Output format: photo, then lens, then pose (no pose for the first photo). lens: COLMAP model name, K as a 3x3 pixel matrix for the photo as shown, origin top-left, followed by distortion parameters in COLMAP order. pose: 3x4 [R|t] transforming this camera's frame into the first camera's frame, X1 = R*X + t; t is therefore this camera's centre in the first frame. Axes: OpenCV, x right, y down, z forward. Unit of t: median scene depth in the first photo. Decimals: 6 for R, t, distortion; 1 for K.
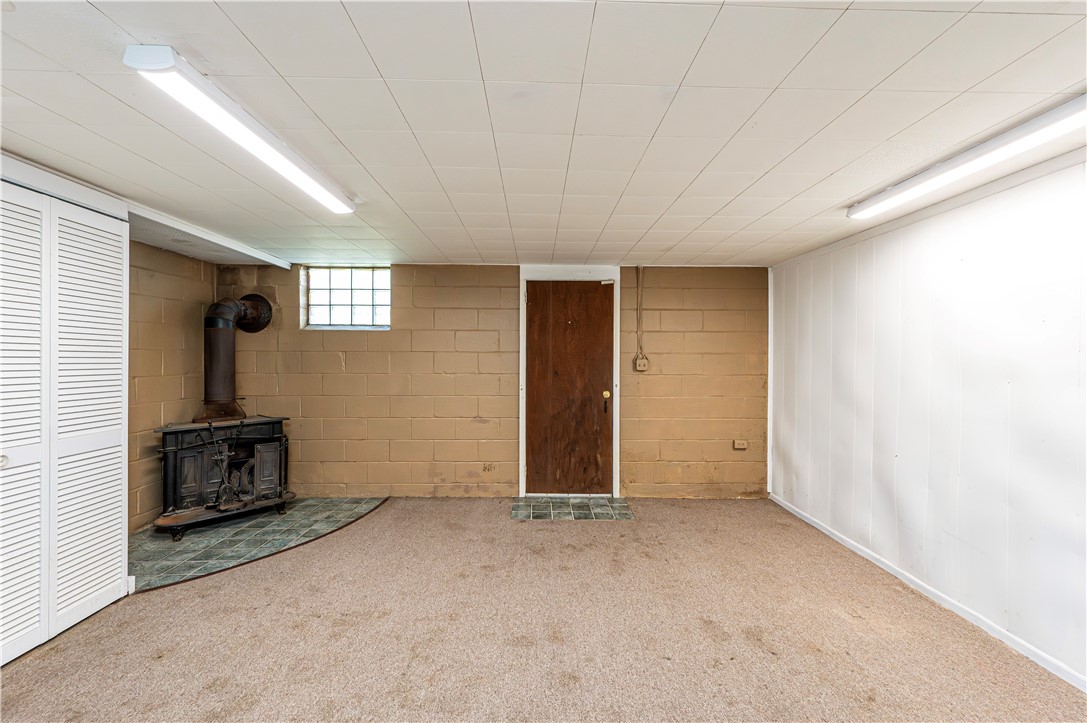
lens RADIAL K [[447.3, 0, 546.7], [0, 447.3, 362.0], [0, 0, 1]] dist [0.000825, 0.000431]
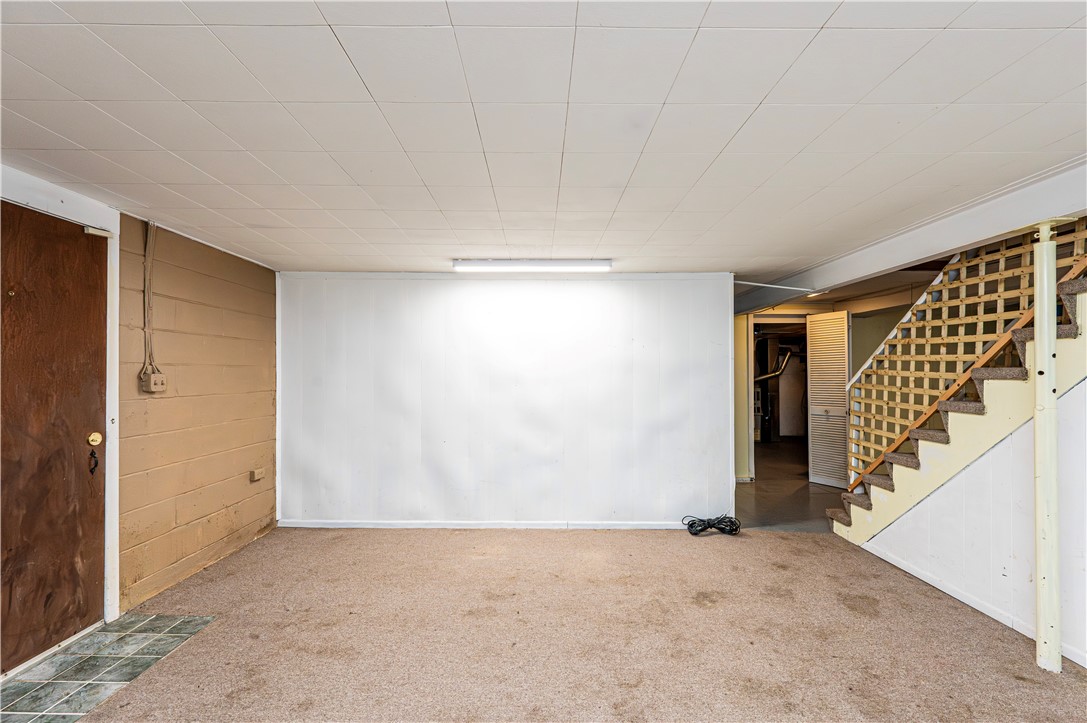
lens RADIAL K [[447.3, 0, 552.0], [0, 447.3, 368.6], [0, 0, 1]] dist [0.000825, 0.000431]
pose [[-0.019265, 0.006135, 0.999796, -0.433115], [0.006210, 0.999963, -0.006016, -0.006223], [-0.999795, 0.006093, -0.019302, 0.474422]]
